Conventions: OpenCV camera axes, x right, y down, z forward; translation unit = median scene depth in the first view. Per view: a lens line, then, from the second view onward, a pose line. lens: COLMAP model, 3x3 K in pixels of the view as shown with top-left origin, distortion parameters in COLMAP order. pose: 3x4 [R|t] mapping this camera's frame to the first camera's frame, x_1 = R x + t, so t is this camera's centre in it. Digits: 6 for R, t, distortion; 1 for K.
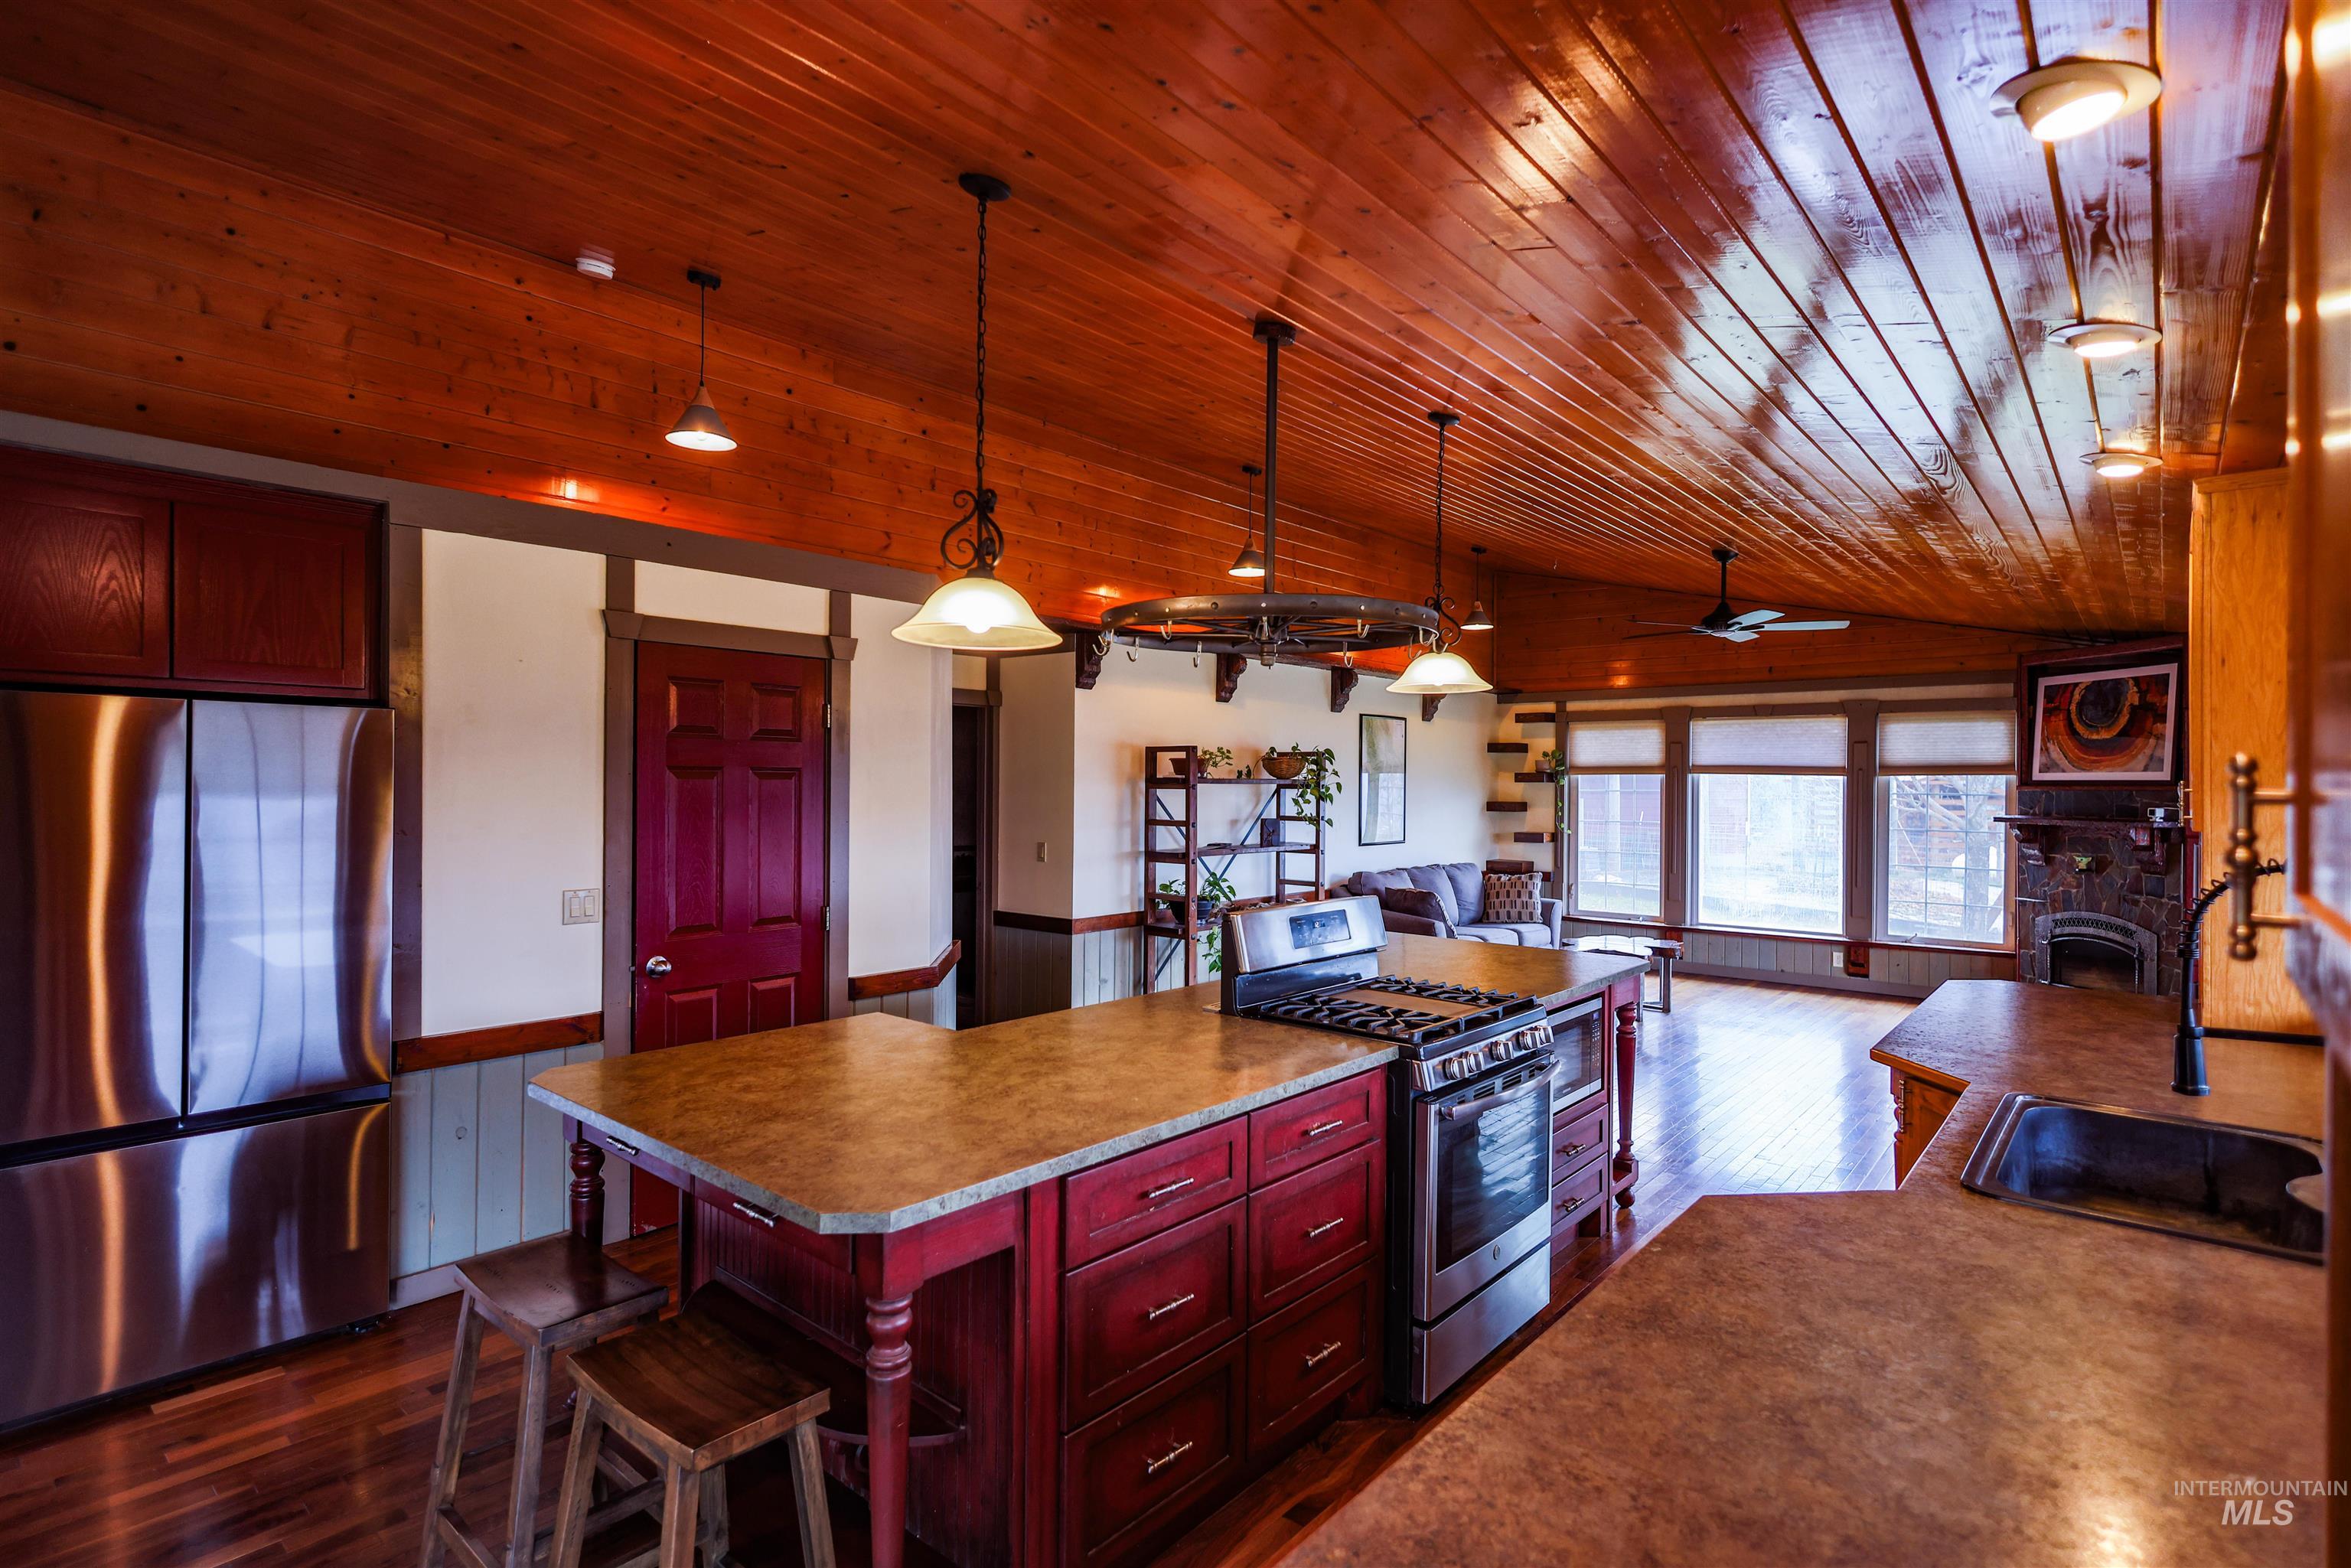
lens RADIAL K [[1143.5, 0, 1176.5], [0, 1143.5, 782.7], [0, 0, 1]] dist [0.000944, 0.000066]
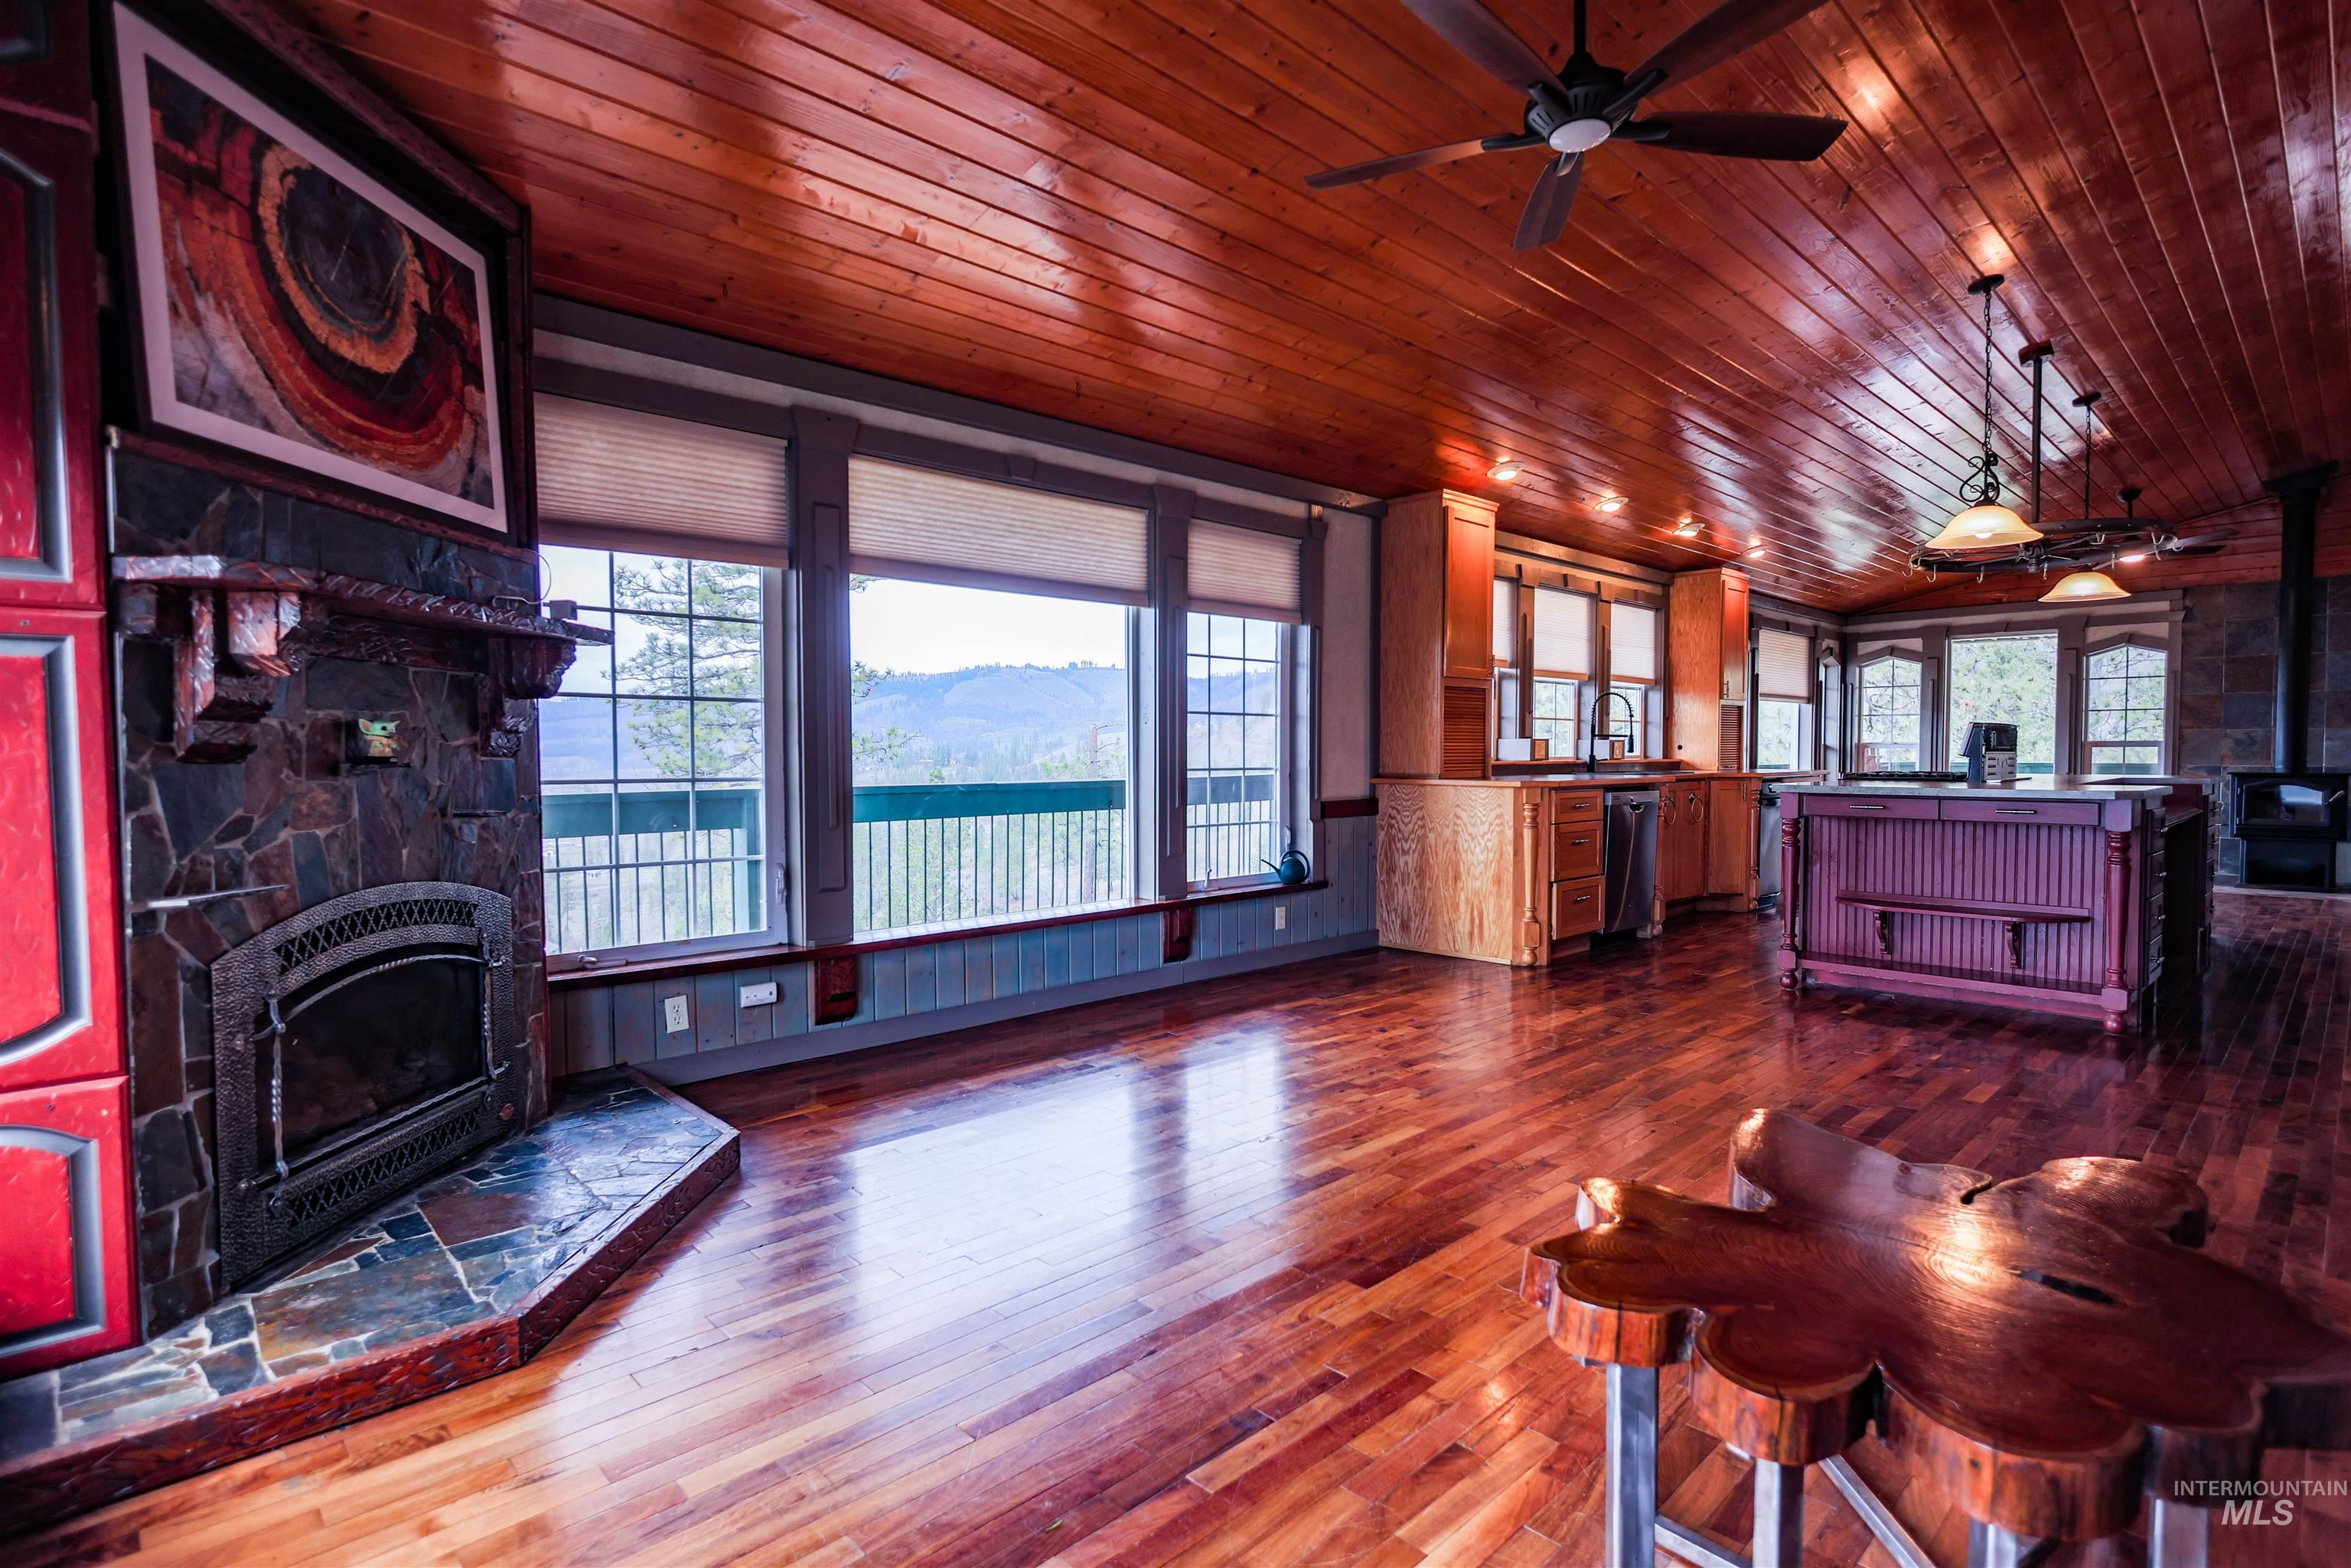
lens RADIAL K [[1143.5, 0, 1186.6], [0, 1143.5, 795.4], [0, 0, 1]] dist [0.000944, 0.000066]
pose [[-0.995678, -0.009625, 0.092373, 0.465116], [-0.006076, 0.999235, 0.038628, 0.063121], [-0.092674, 0.037899, -0.994975, 1.140733]]
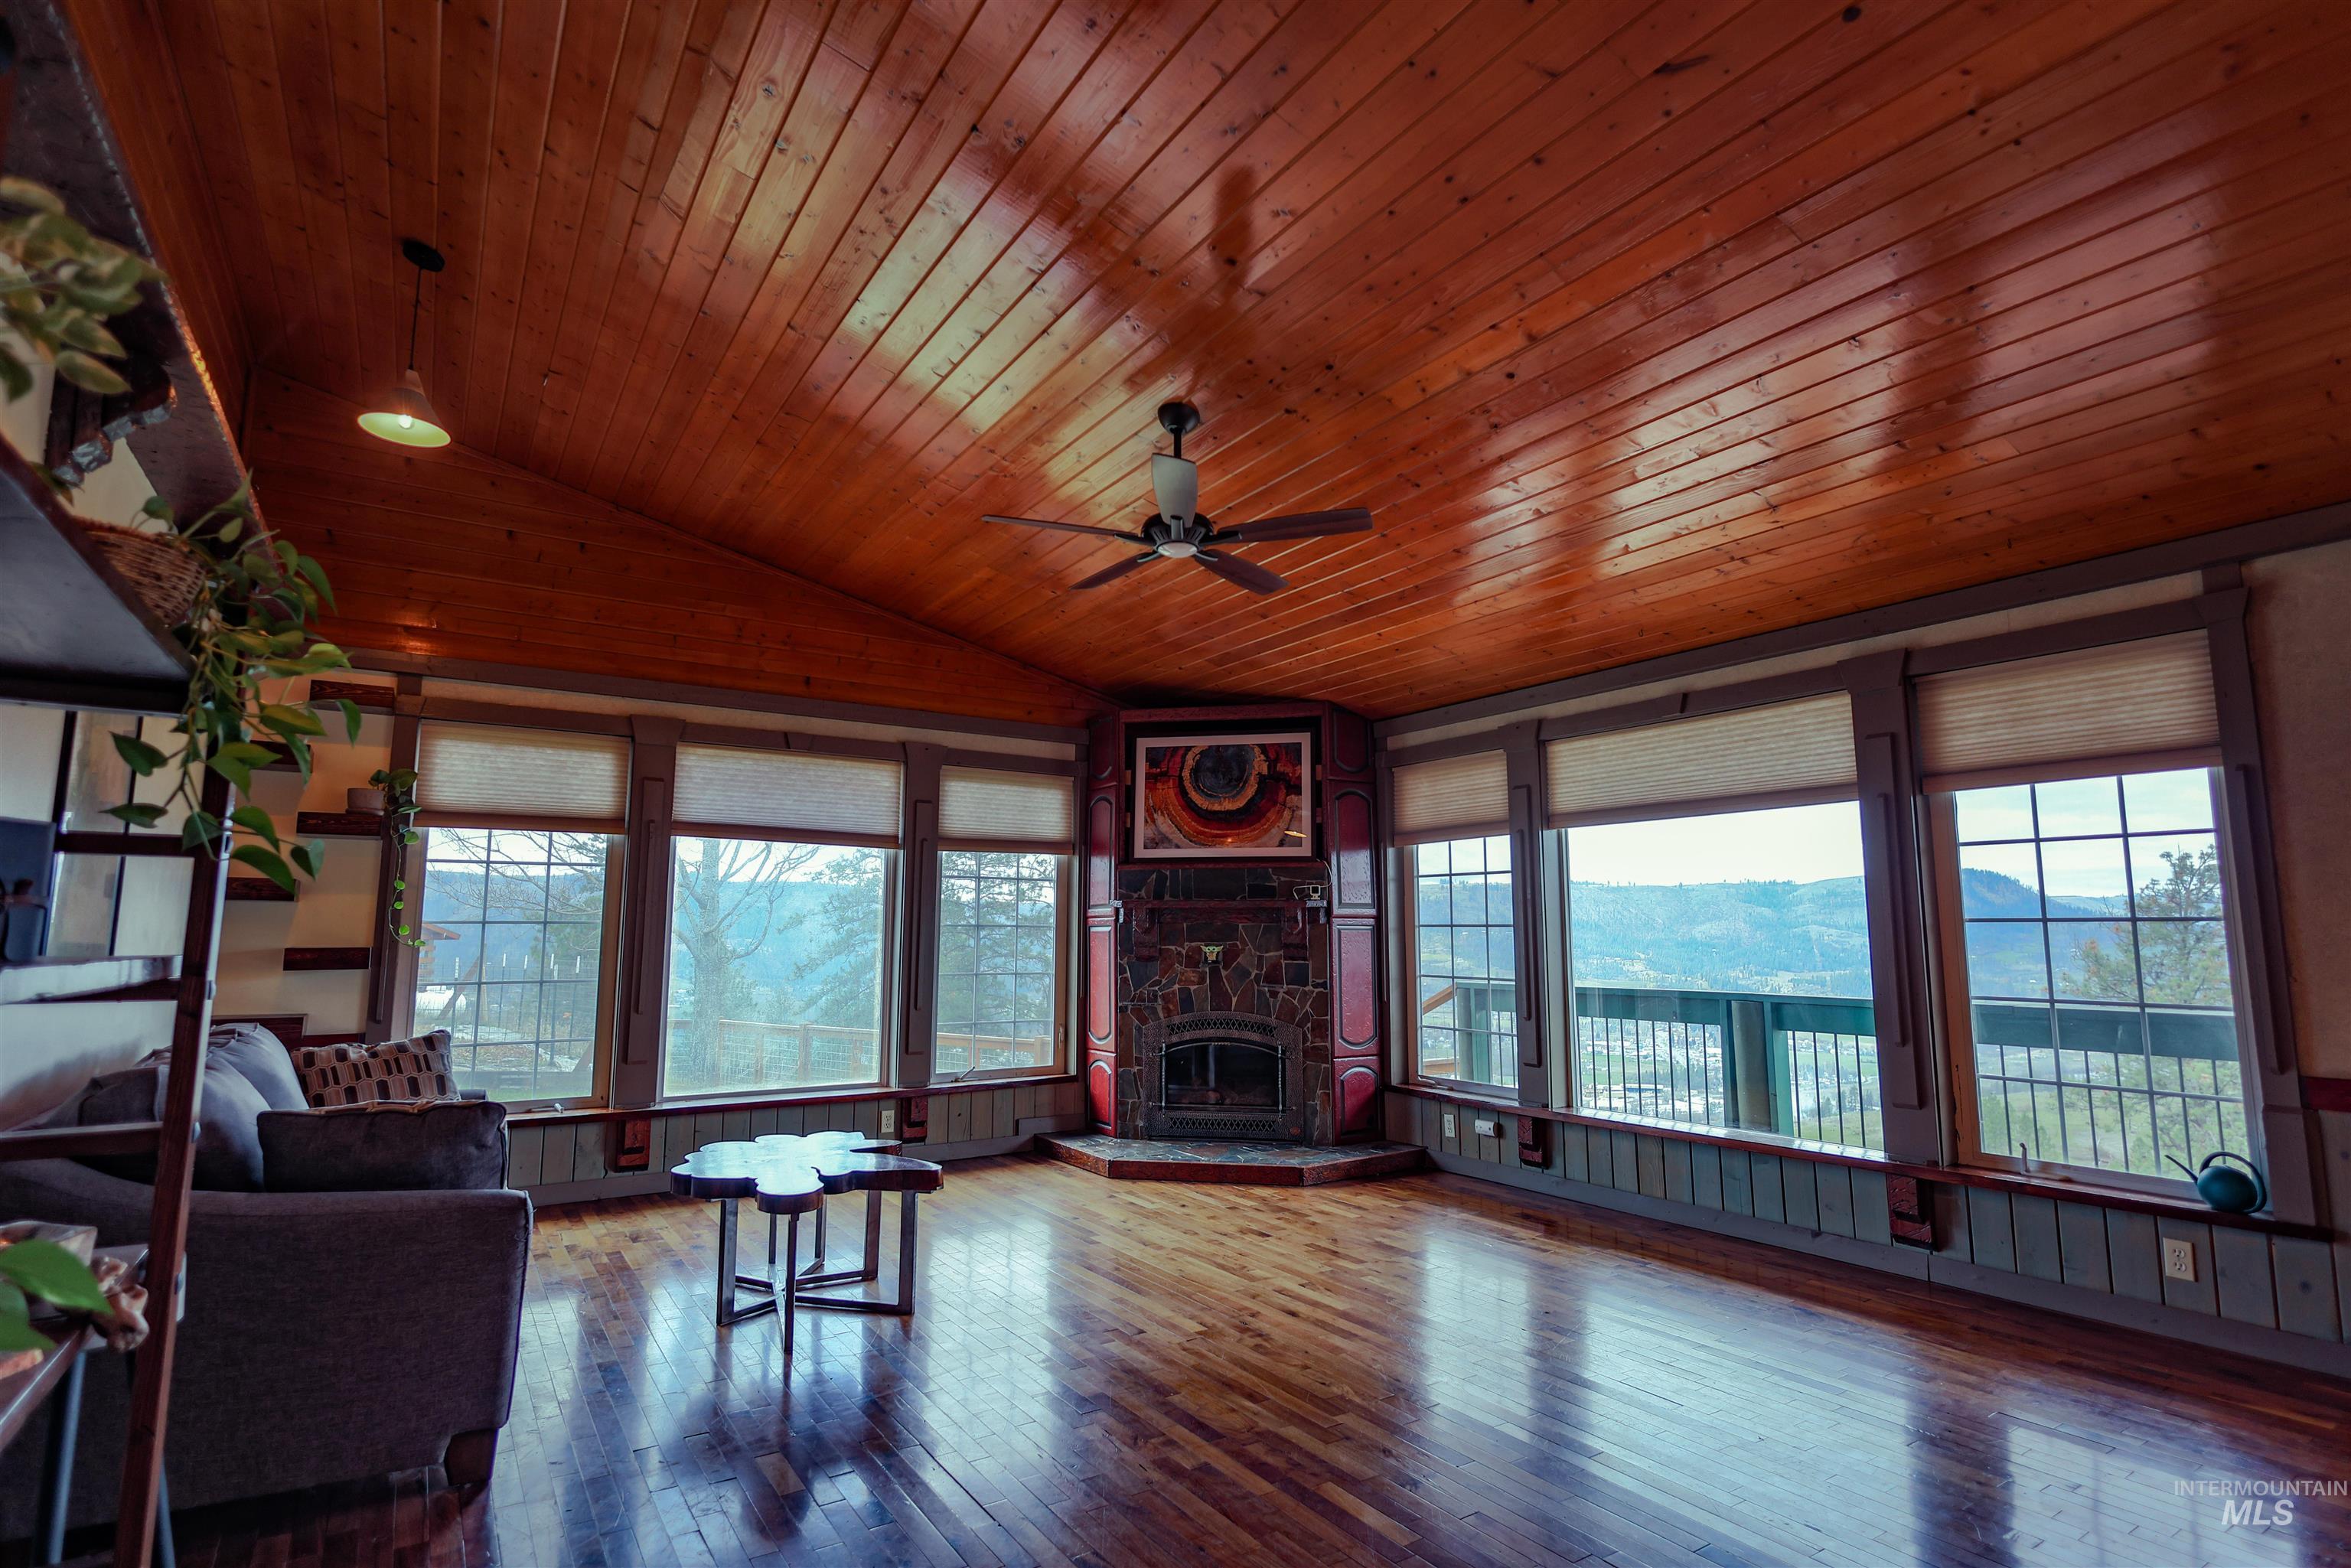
lens RADIAL K [[1143.5, 0, 1174.1], [0, 1143.5, 780.5], [0, 0, 1]] dist [0.000944, 0.000066]
pose [[0.274707, 0.122326, 0.953715, -0.041246], [-0.000431, 0.991890, -0.127099, 0.044372], [-0.961528, 0.034504, 0.272532, 0.690386]]
